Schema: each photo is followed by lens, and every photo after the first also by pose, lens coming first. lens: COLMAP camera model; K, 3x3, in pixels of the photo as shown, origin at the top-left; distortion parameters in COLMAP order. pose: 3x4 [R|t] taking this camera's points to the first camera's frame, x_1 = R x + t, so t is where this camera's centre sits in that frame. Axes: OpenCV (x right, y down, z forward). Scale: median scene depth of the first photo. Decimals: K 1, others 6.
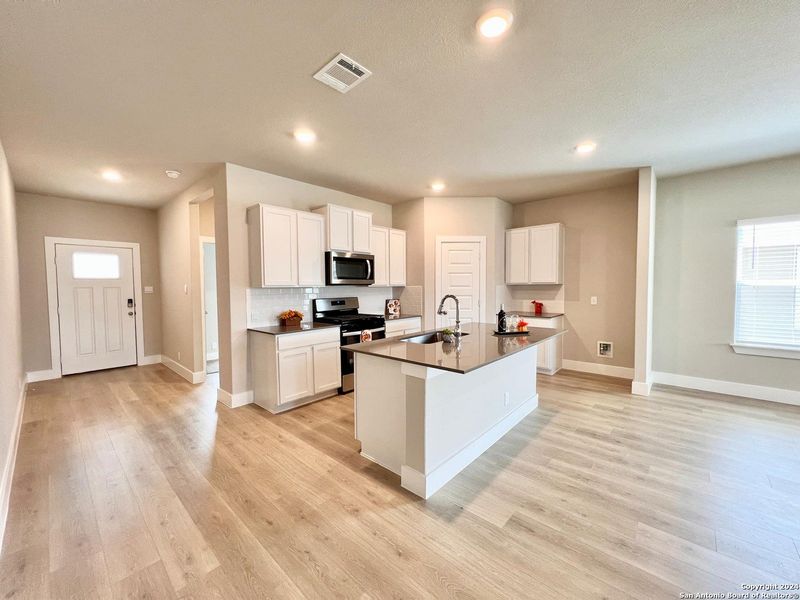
lens RADIAL K [[319.6, 0, 399.0], [0, 319.6, 299.1], [0, 0, 1]] dist [-0.001834, 0.000561]
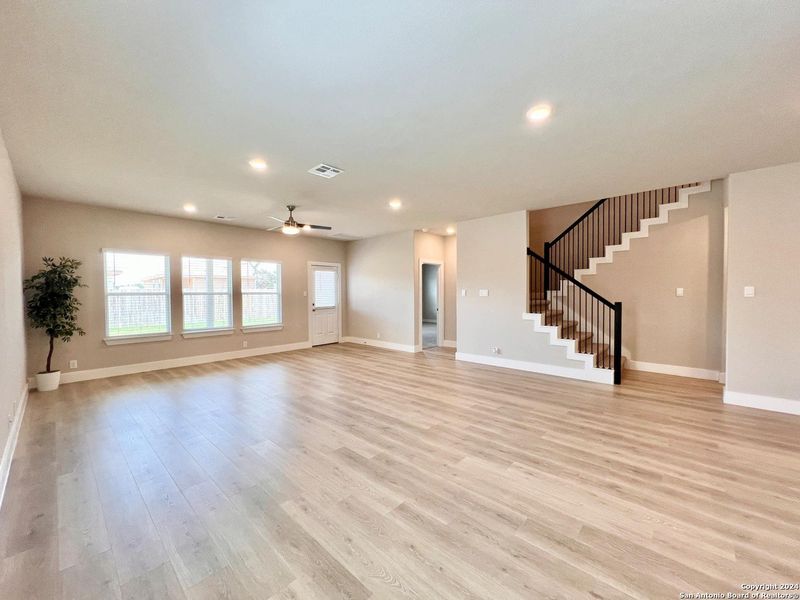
lens RADIAL K [[319.6, 0, 399.0], [0, 319.6, 299.1], [0, 0, 1]] dist [-0.001834, 0.000561]
pose [[-0.999865, 0.012158, 0.011084, 0.909589], [0.012822, 0.997995, 0.061988, -0.045053], [-0.010308, 0.062122, -0.998015, 1.008619]]
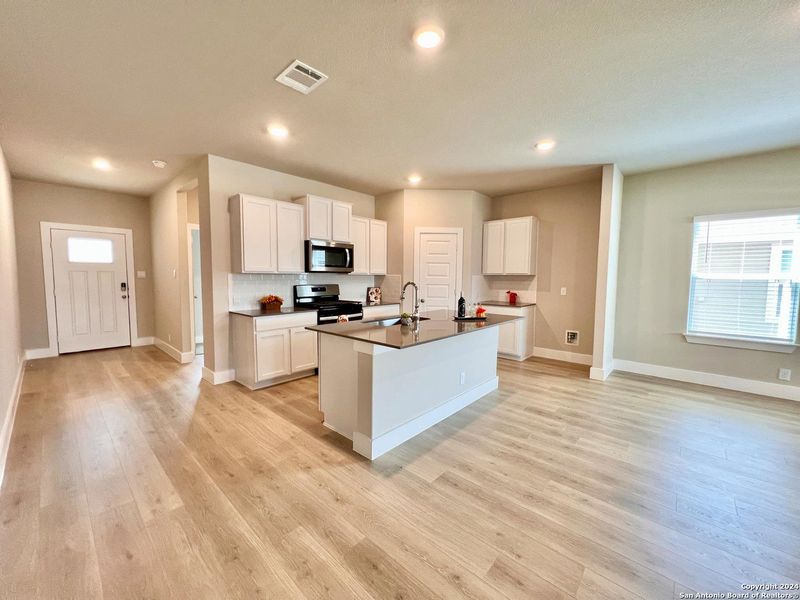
lens RADIAL K [[319.6, 0, 399.0], [0, 319.6, 299.1], [0, 0, 1]] dist [-0.001834, 0.000561]
pose [[0.999860, 0.016477, -0.002898, 0.092263], [-0.016382, 0.999413, 0.030077, 0.009265], [0.003391, -0.030025, 0.999543, -0.063307]]
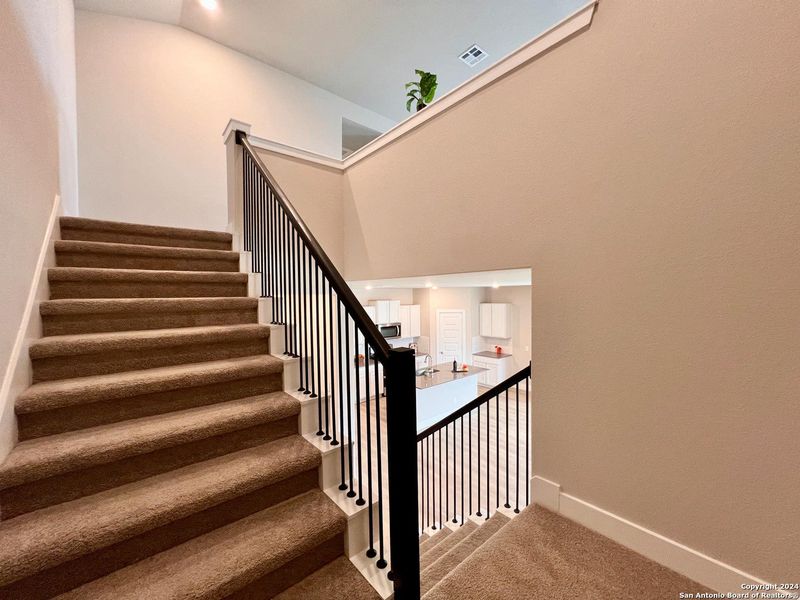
lens RADIAL K [[319.6, 0, 399.0], [0, 319.6, 299.1], [0, 0, 1]] dist [-0.001834, 0.000561]
pose [[0.991203, -0.001561, -0.132339, 0.188485], [-0.001533, 0.999728, -0.023274, -0.276780], [0.132339, 0.023272, 0.990931, -1.019251]]
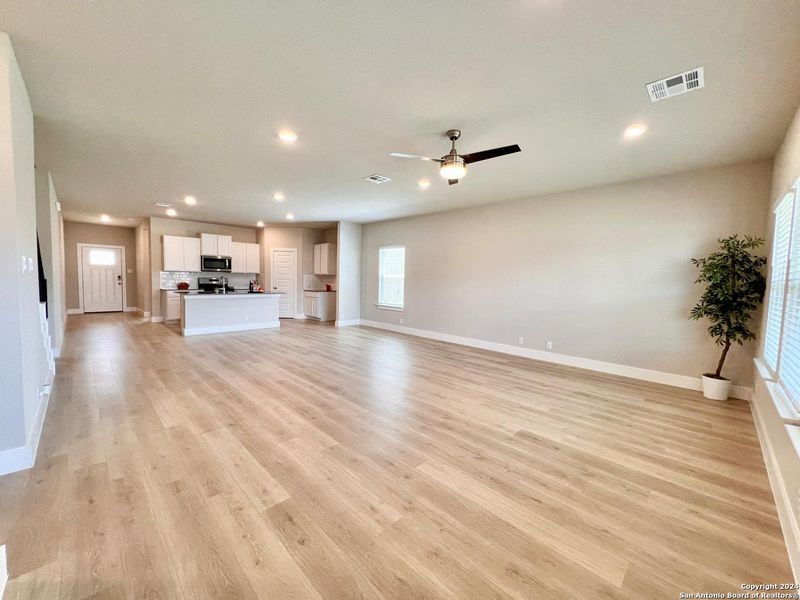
lens RADIAL K [[319.6, 0, 399.0], [0, 319.6, 299.1], [0, 0, 1]] dist [-0.001834, 0.000561]
pose [[0.998155, 0.036198, -0.048741, 1.284367], [-0.035144, 0.999133, 0.022299, 0.052342], [0.049506, -0.020545, 0.998563, -1.143971]]
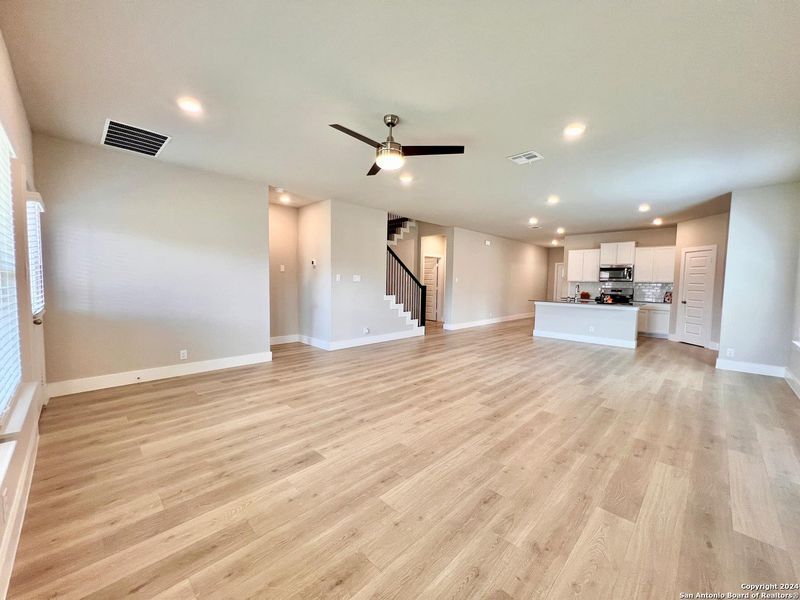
lens RADIAL K [[319.6, 0, 399.0], [0, 319.6, 299.1], [0, 0, 1]] dist [-0.001834, 0.000561]
pose [[-0.048673, 0.065059, -0.996694, 2.116778], [-0.058846, 0.995956, 0.067884, 0.008925], [0.997080, 0.061956, -0.044648, -0.255313]]
